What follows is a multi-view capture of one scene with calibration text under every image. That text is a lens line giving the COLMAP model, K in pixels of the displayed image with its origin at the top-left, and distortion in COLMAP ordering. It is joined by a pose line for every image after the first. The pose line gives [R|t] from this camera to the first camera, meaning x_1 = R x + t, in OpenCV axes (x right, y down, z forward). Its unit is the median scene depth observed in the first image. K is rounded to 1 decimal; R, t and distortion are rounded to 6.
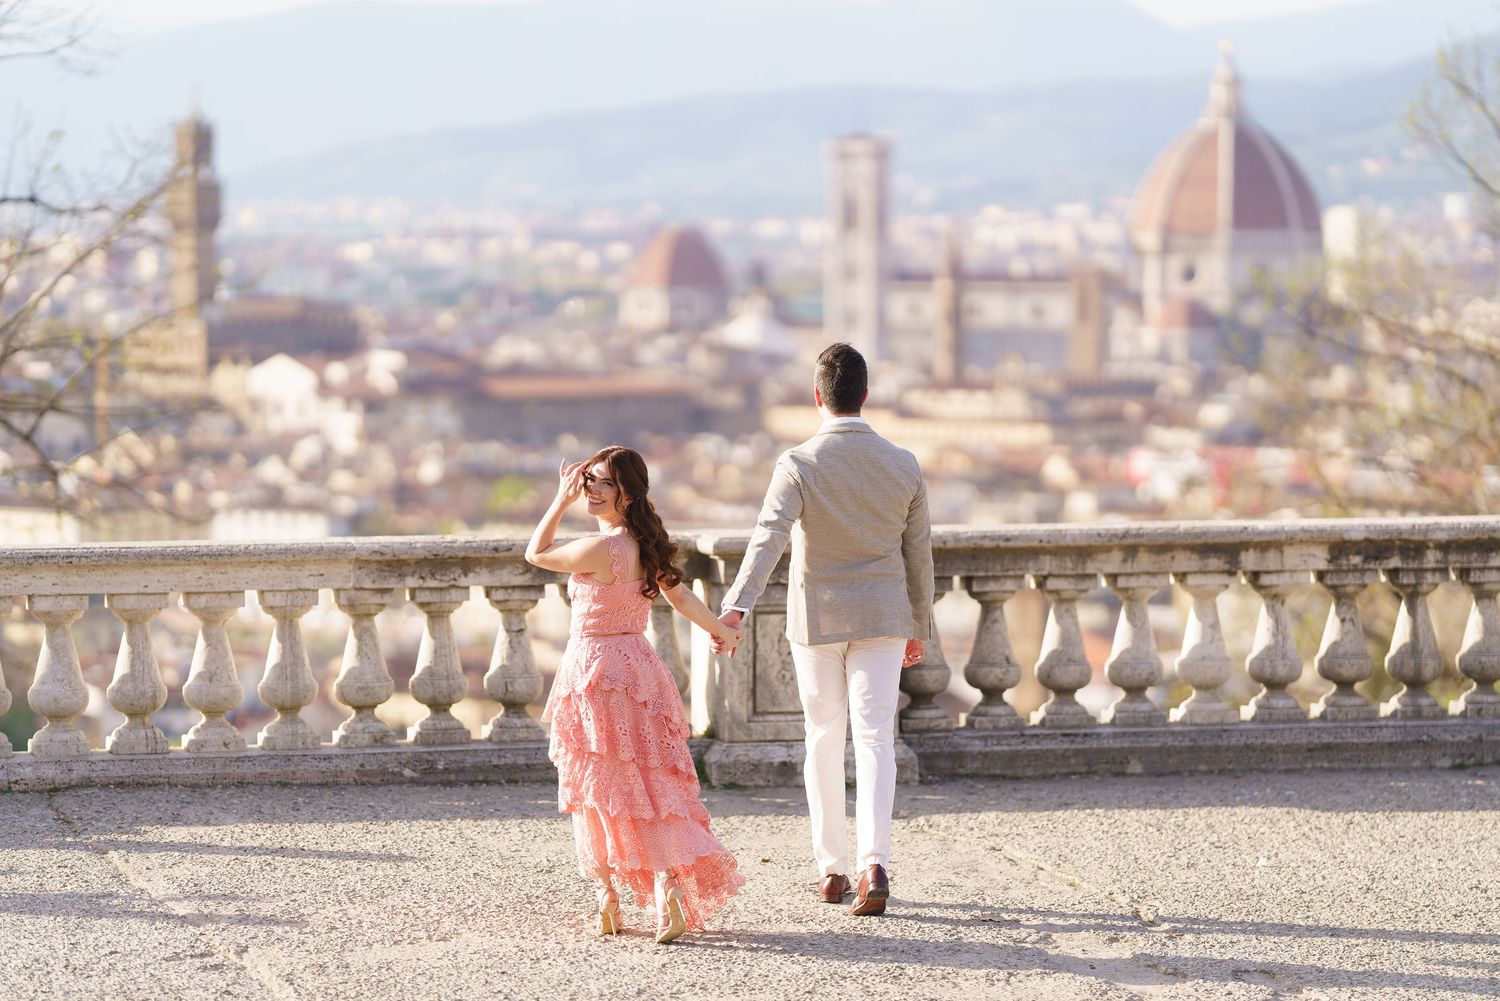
lens RADIAL K [[5585.8, 0, 749.8], [0, 5585.8, 496.9], [0, 0, 1]] dist [0.377457, -1.491747]
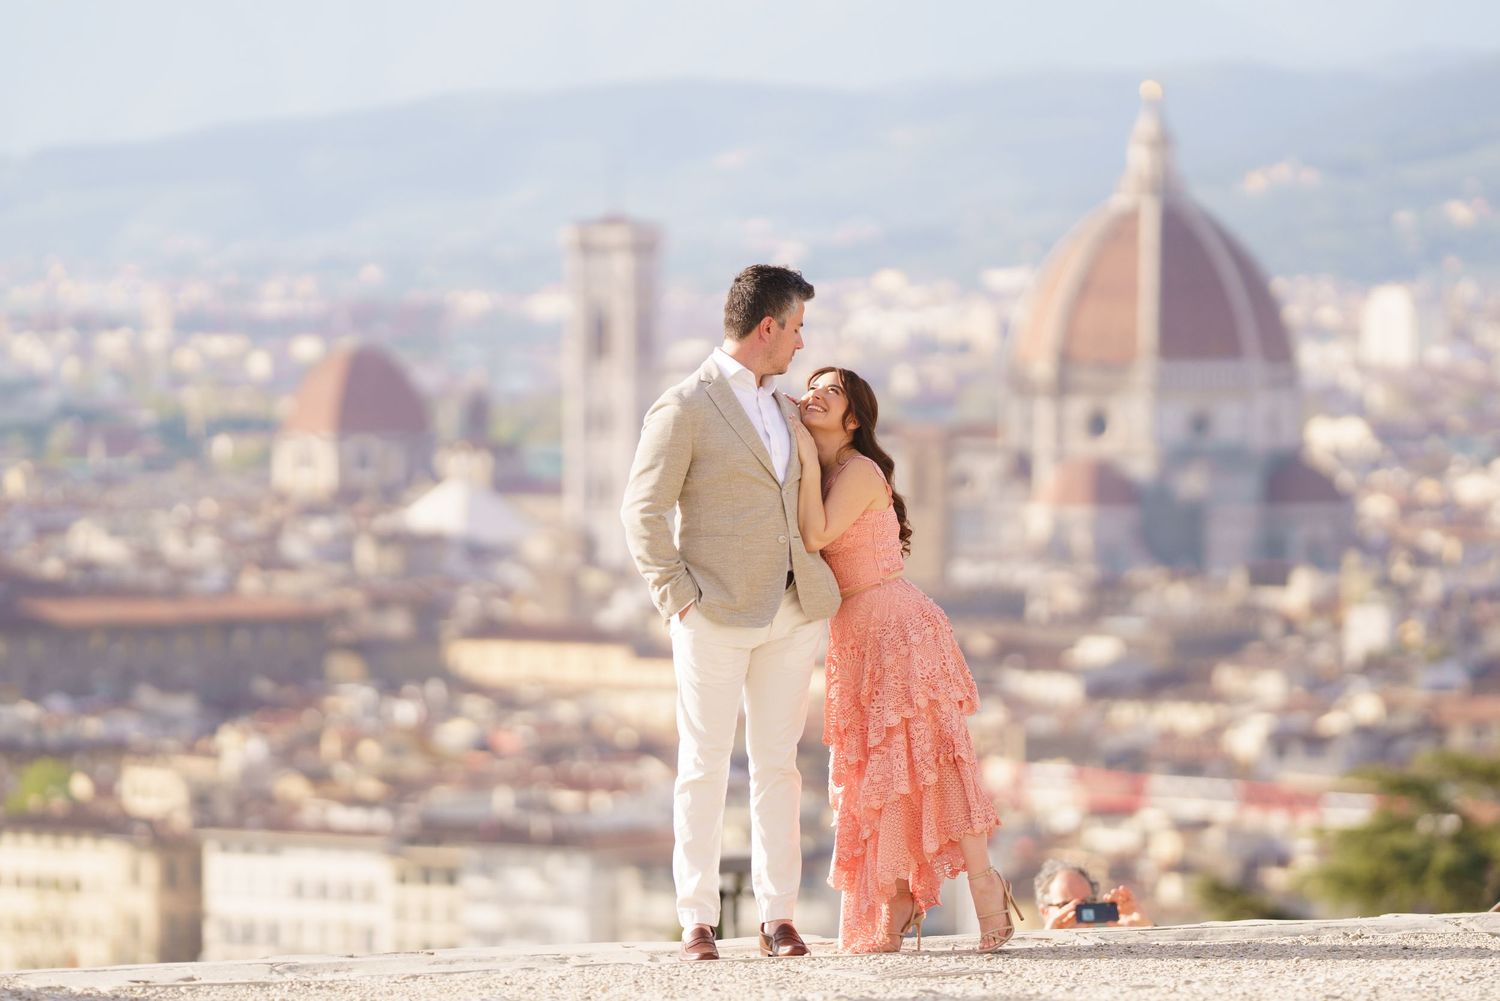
lens RADIAL K [[8871.0, 0, 793.5], [0, 8871.0, 501.7], [0, 0, 1]] dist [0.497861, -5.021960]
pose [[0.999811, -0.002540, 0.019259, 0.809761], [0.002872, 0.999847, -0.017251, -0.463398], [-0.019212, 0.017303, 0.999666, -2.740906]]
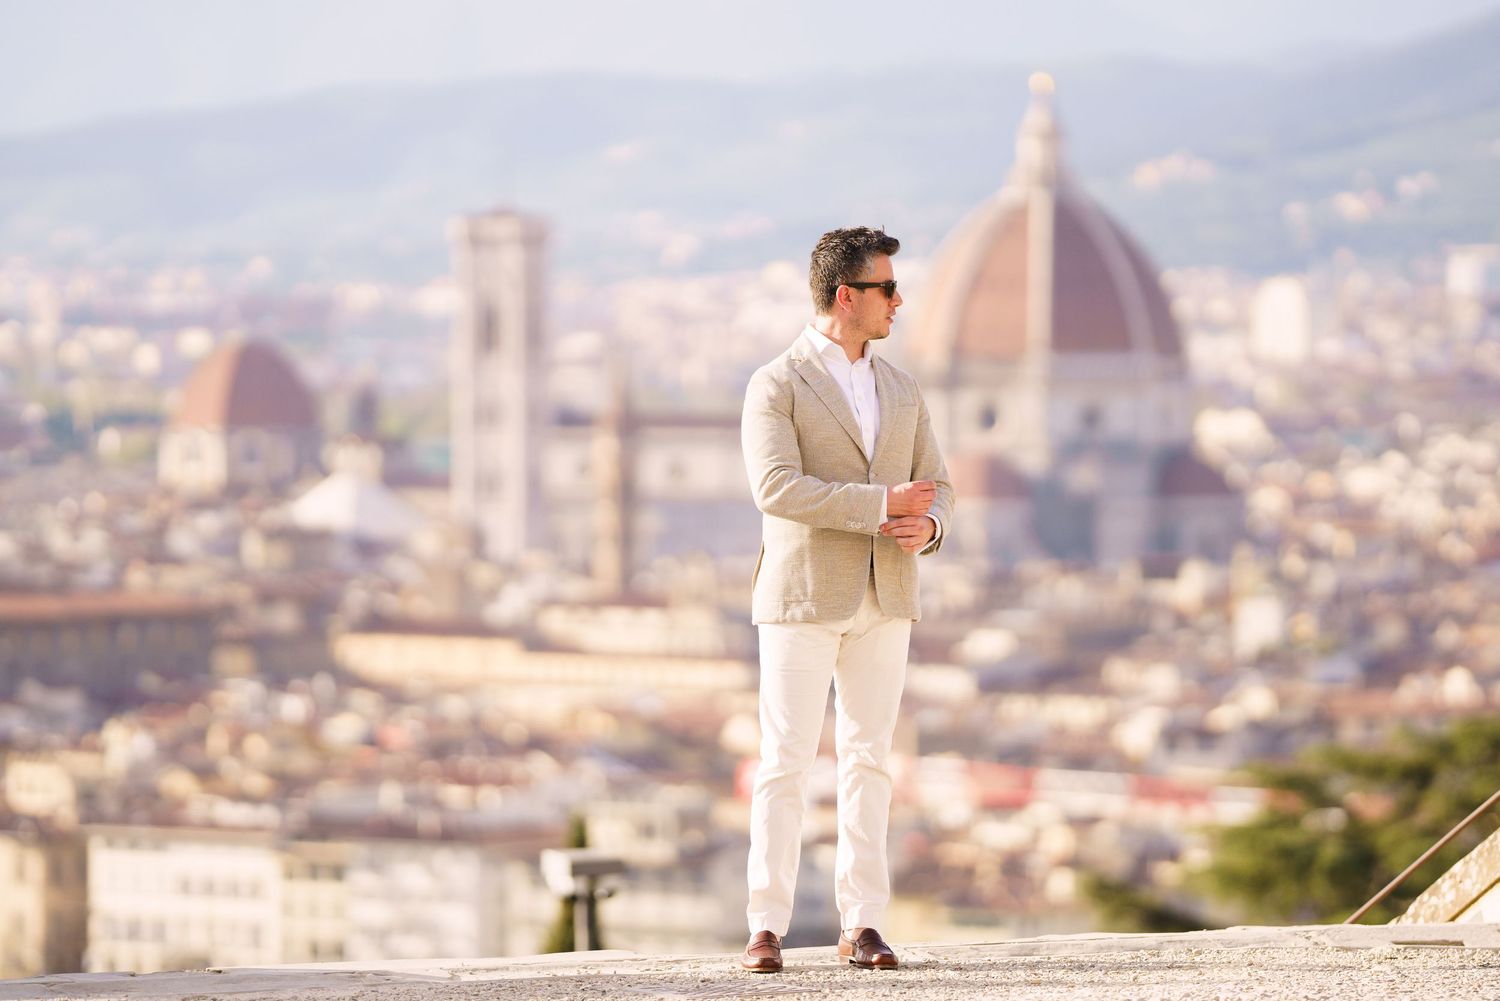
lens RADIAL K [[8893.9, 0, 794.3], [0, 8893.9, 499.0], [0, 0, 1]] dist [0.417403, 3.682504]
pose [[0.999500, -0.003198, 0.031467, 0.820015], [0.003729, 0.999851, -0.016855, -0.463907], [-0.031408, 0.016963, 0.999363, -2.684332]]
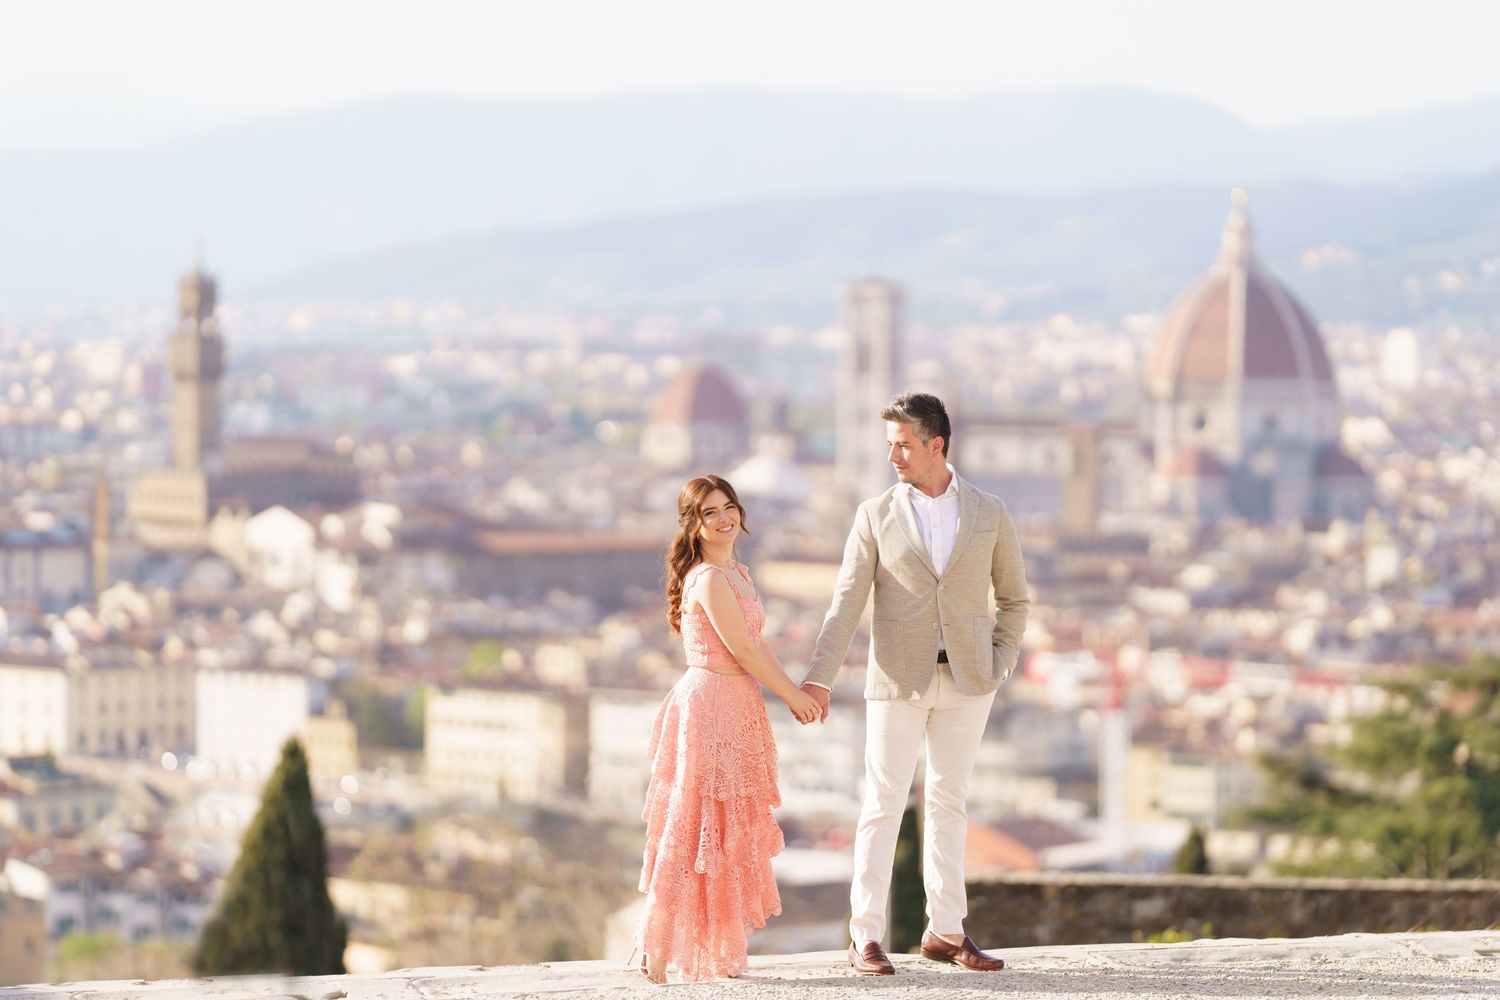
lens RADIAL K [[5959.9, 0, 767.8], [0, 5959.9, 495.9], [0, 0, 1]] dist [0.356267, -0.223931]
pose [[0.999780, 0.008910, -0.018991, 0.830676], [-0.009148, 0.999880, -0.012520, -0.486203], [0.018877, 0.012691, 0.999741, -2.569519]]
